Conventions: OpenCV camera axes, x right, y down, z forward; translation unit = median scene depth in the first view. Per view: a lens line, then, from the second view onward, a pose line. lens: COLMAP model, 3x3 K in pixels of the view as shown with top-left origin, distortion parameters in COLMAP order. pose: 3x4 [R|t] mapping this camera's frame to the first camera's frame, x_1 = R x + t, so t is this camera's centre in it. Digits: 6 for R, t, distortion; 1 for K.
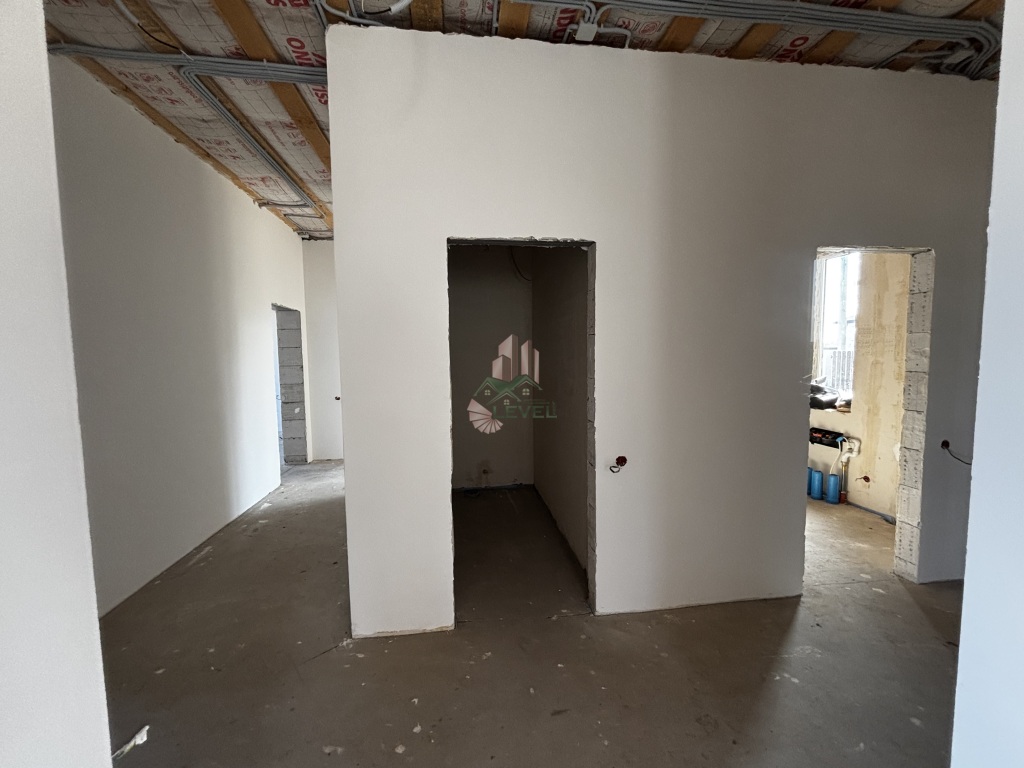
lens RADIAL K [[410.3, 0, 511.7], [0, 410.3, 388.3], [0, 0, 1]] dist [0.001901, 0.000493]
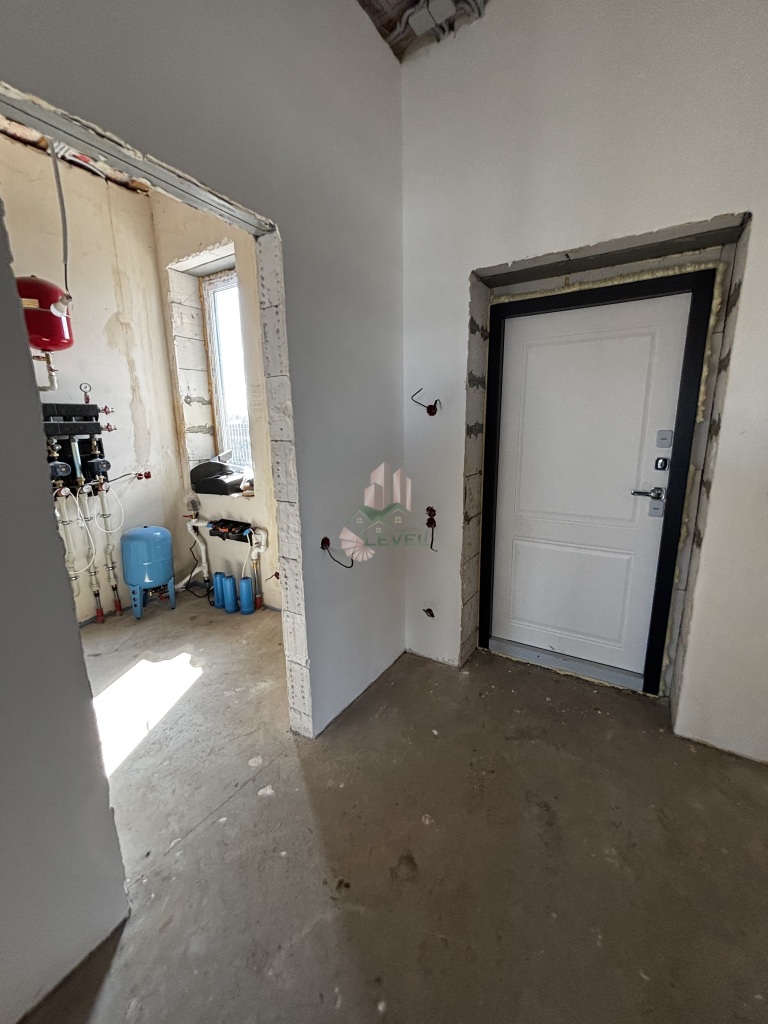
lens RADIAL K [[410.3, 0, 384.9], [0, 410.3, 515.4], [0, 0, 1]] dist [0.001901, 0.000493]
pose [[0.635589, -0.156302, 0.756040, 0.558534], [0.063353, 0.986548, 0.150696, -0.011289], [-0.769424, -0.047884, 0.636942, 0.445626]]
